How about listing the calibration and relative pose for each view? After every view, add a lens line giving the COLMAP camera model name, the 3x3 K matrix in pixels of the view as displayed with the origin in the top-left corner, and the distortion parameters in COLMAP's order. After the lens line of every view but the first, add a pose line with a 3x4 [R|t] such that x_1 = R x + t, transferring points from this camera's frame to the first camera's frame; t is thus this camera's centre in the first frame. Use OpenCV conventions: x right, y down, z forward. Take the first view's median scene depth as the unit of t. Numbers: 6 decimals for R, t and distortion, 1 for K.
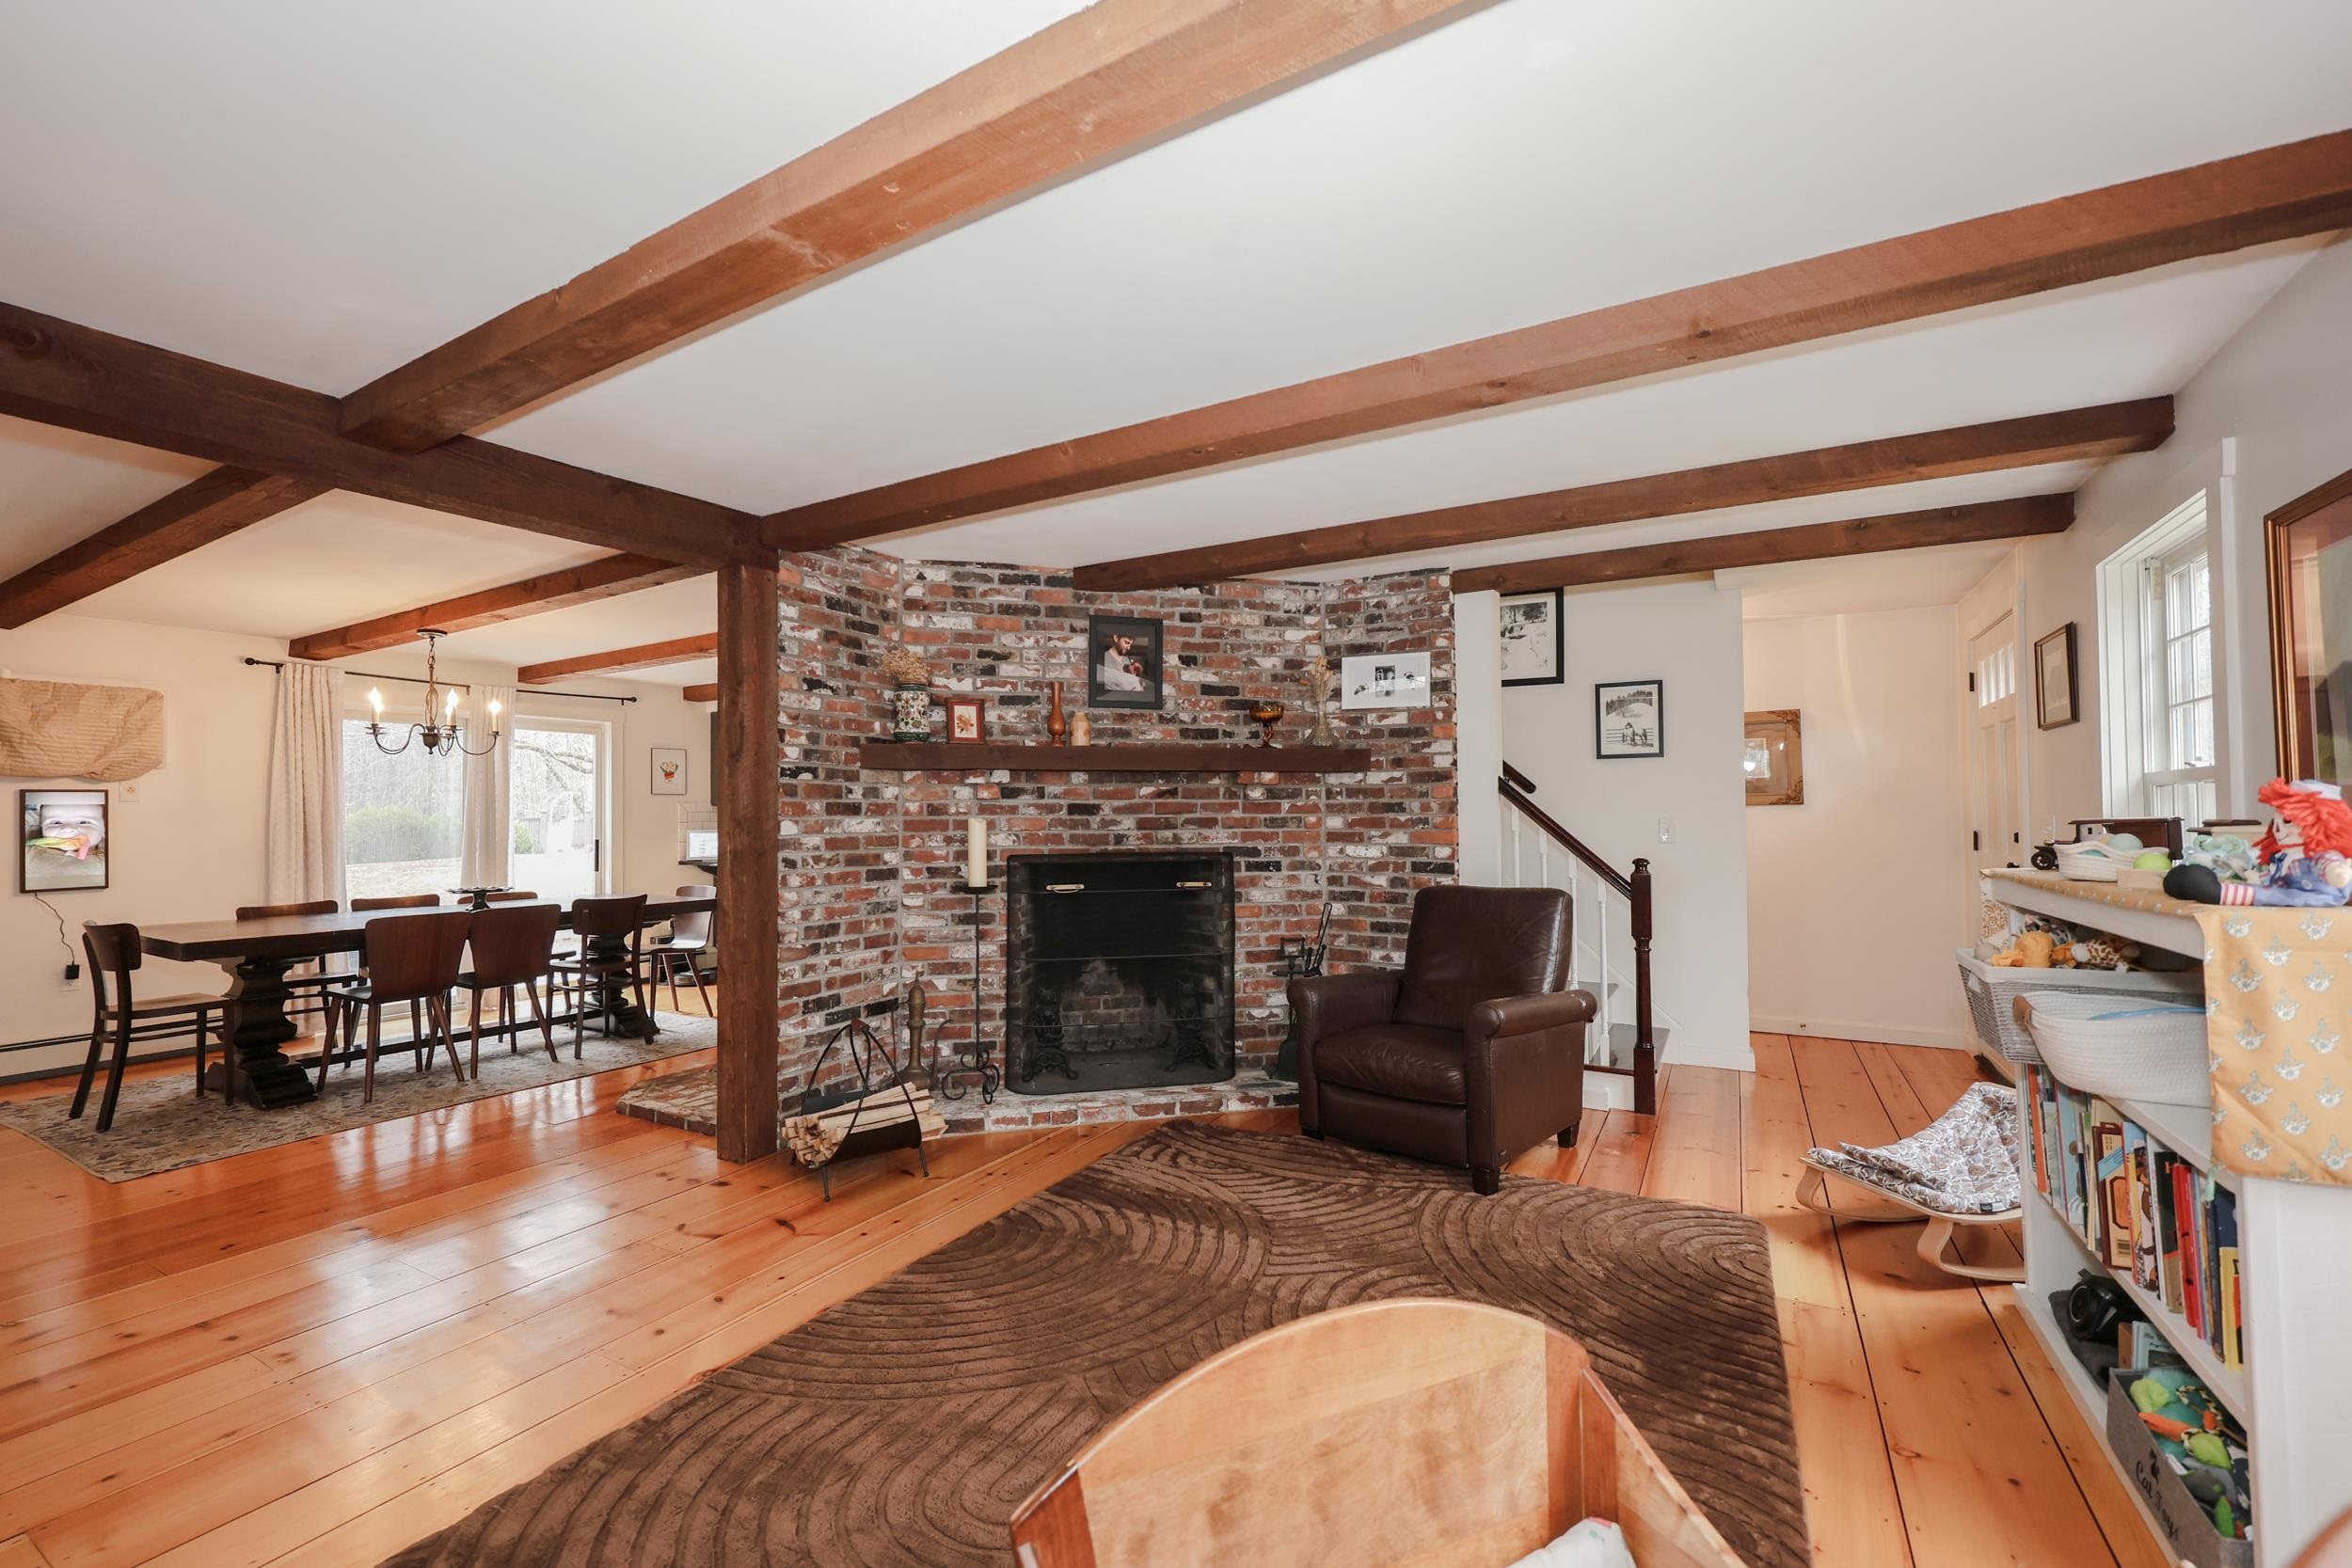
lens RADIAL K [[969.1, 0, 1159.1], [0, 969.1, 787.5], [0, 0, 1]] dist [0.007480, -0.001386]
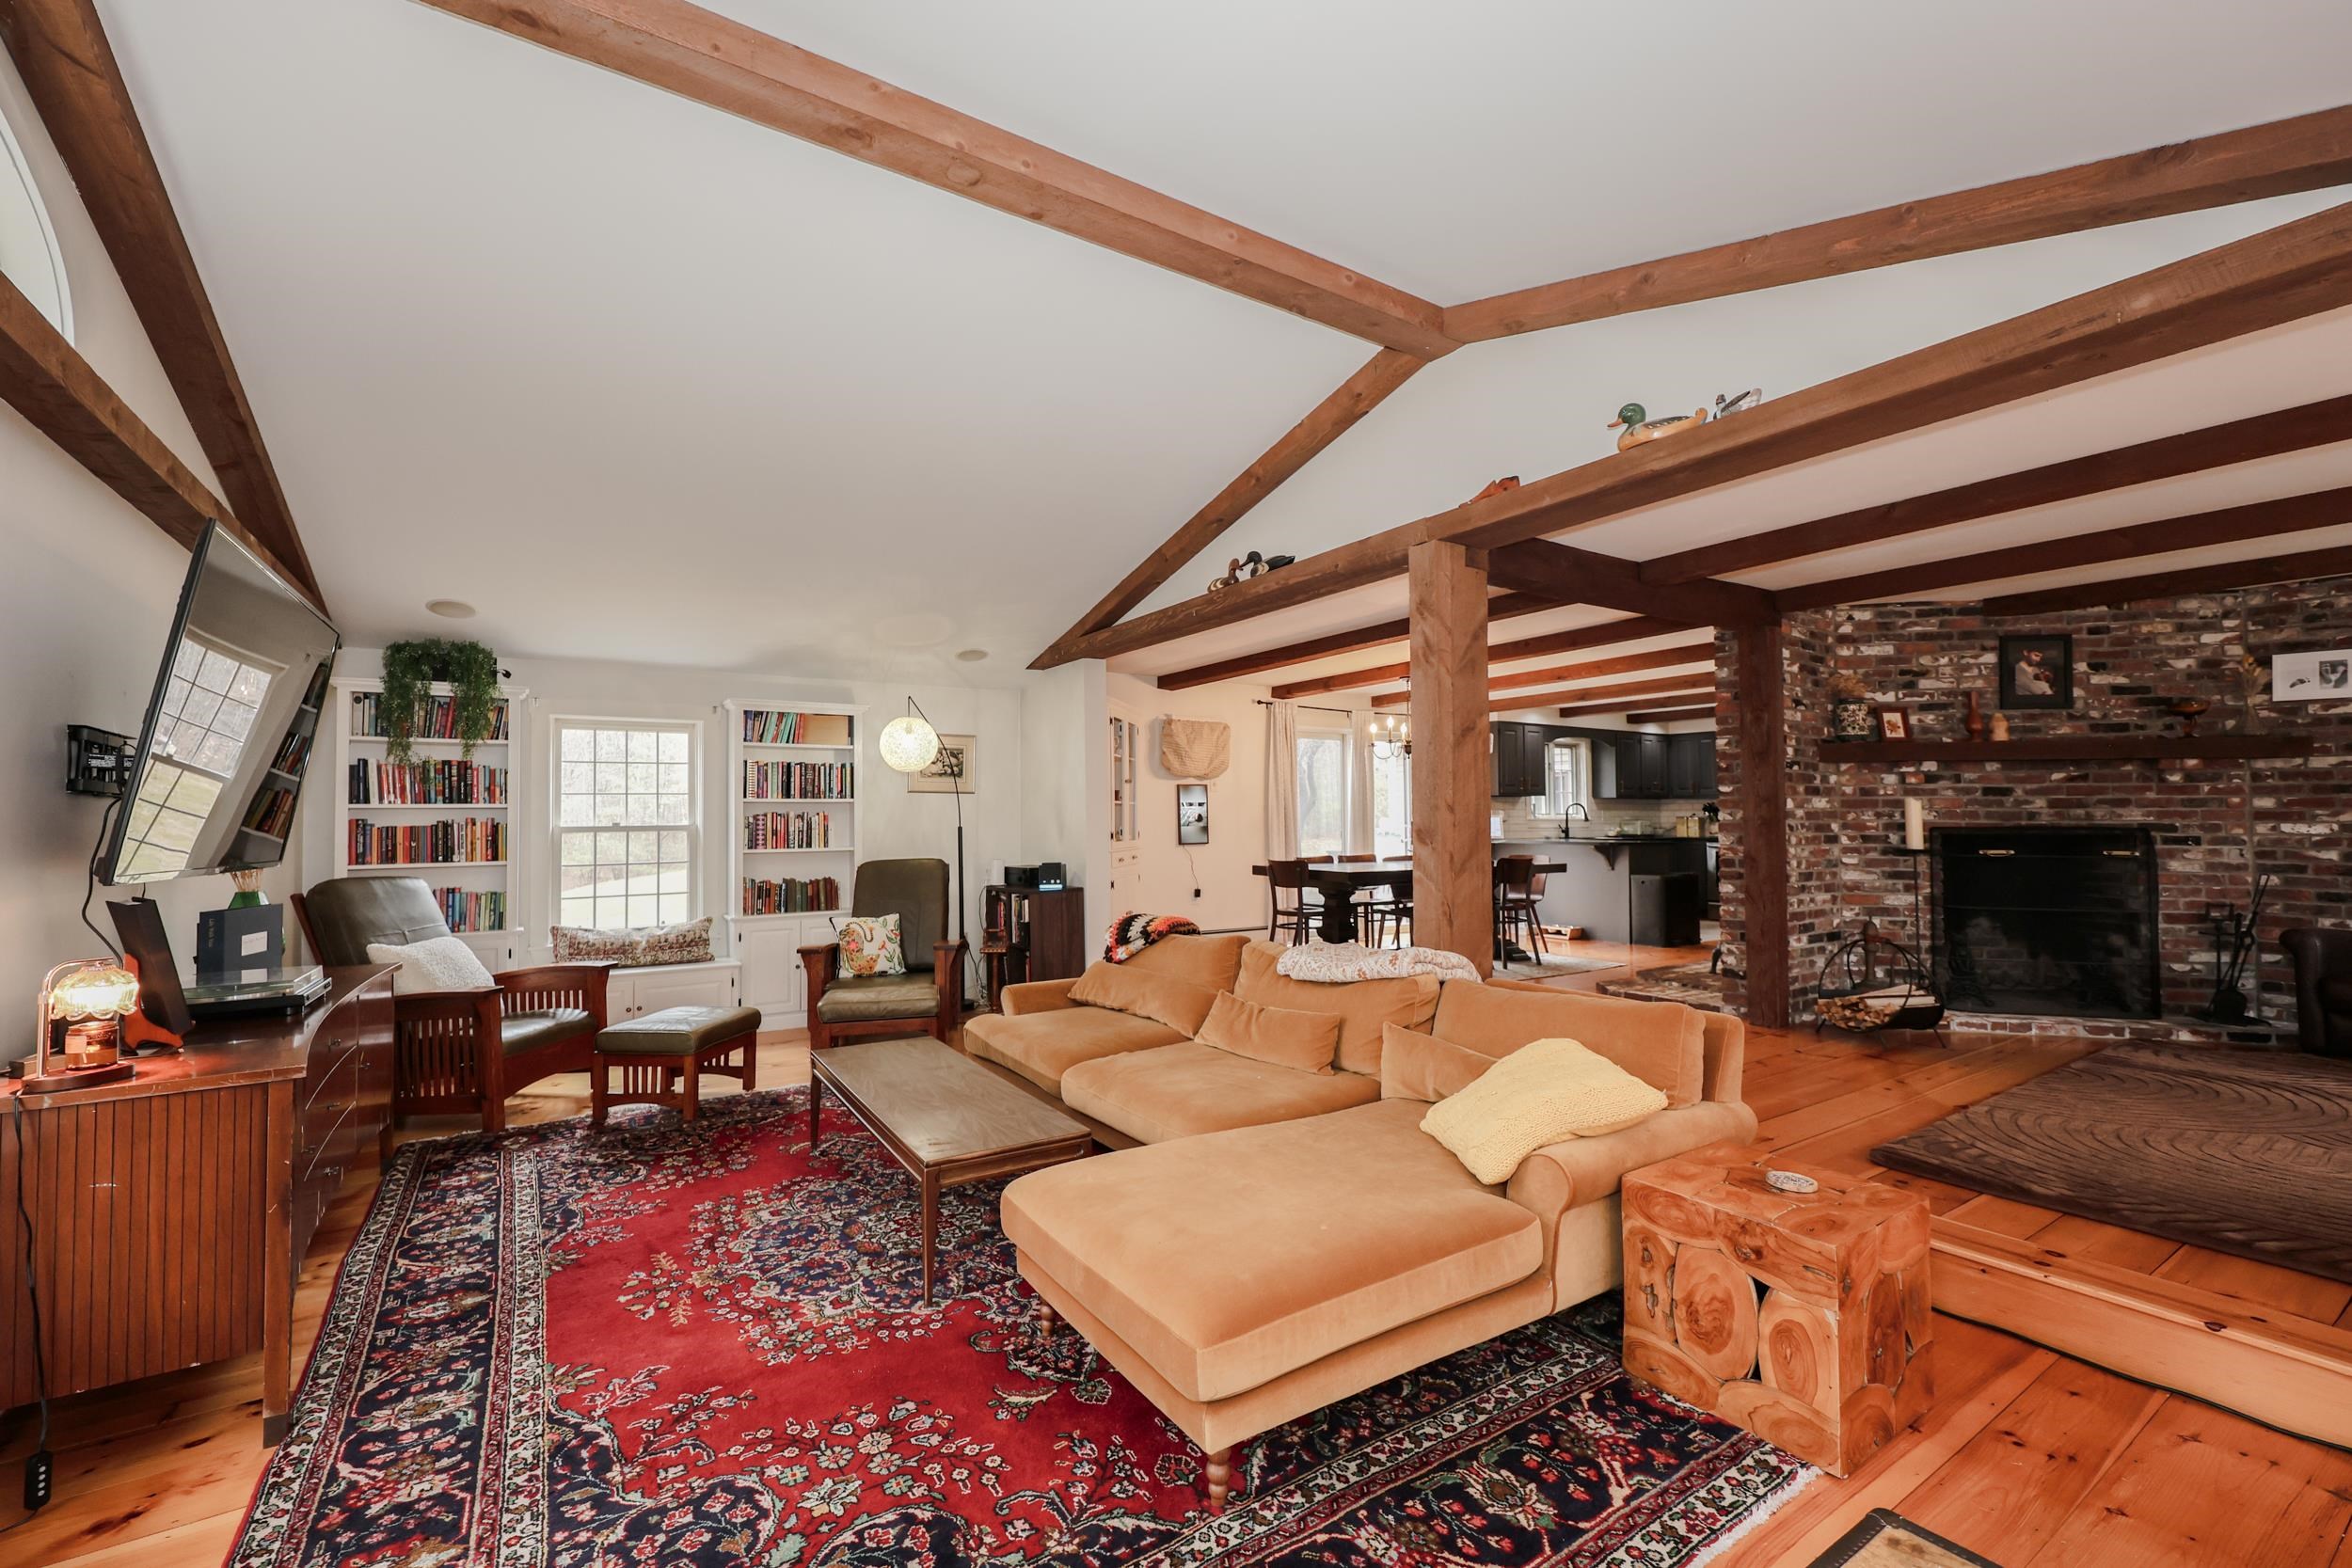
lens RADIAL K [[969.1, 0, 1178.6], [0, 969.1, 784.8], [0, 0, 1]] dist [0.007480, -0.001386]
pose [[0.902245, -0.008849, -0.431132, -0.487078], [0.007743, 0.999961, -0.004319, 0.011152], [0.431153, 0.000558, 0.902279, -0.585231]]
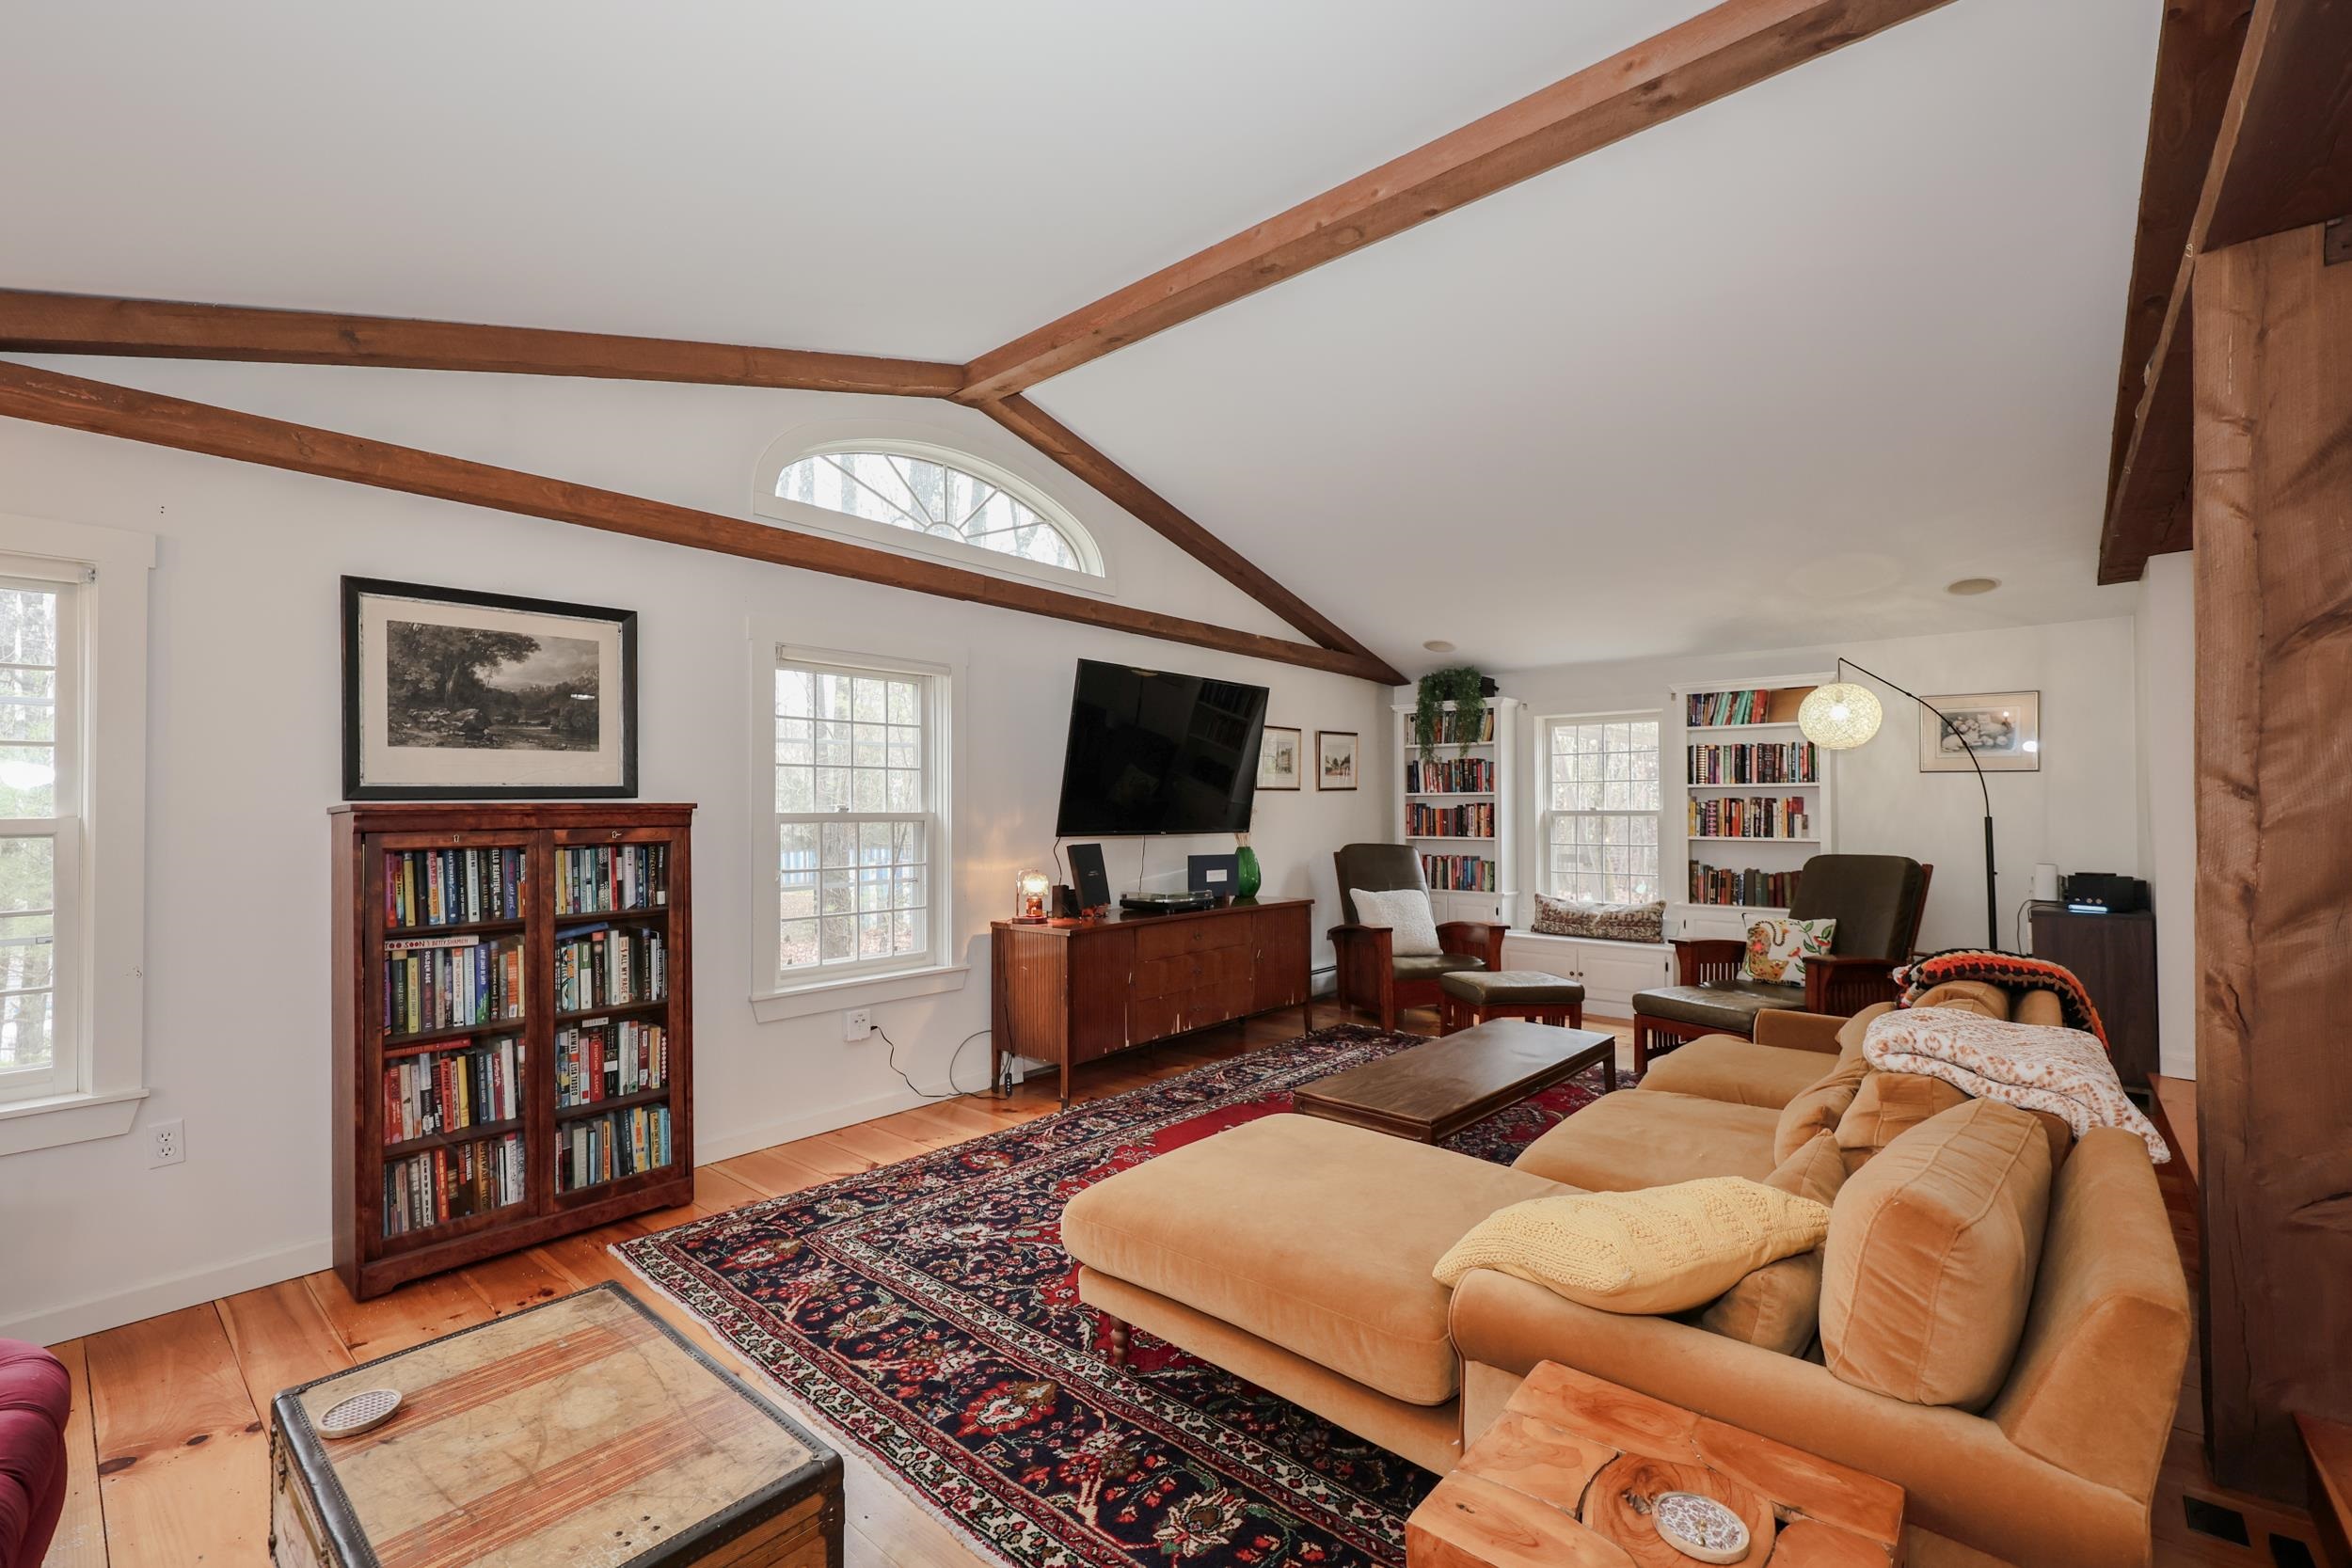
lens RADIAL K [[1019.0, 0, 1192.7], [0, 1019.0, 780.6], [0, 0, 1]] dist [-0.017194, 0.000566]
pose [[-0.153878, -0.013777, -0.987994, -0.125944], [0.026802, 0.999477, -0.018112, 0.022230], [0.987726, -0.029268, -0.153428, -0.068531]]
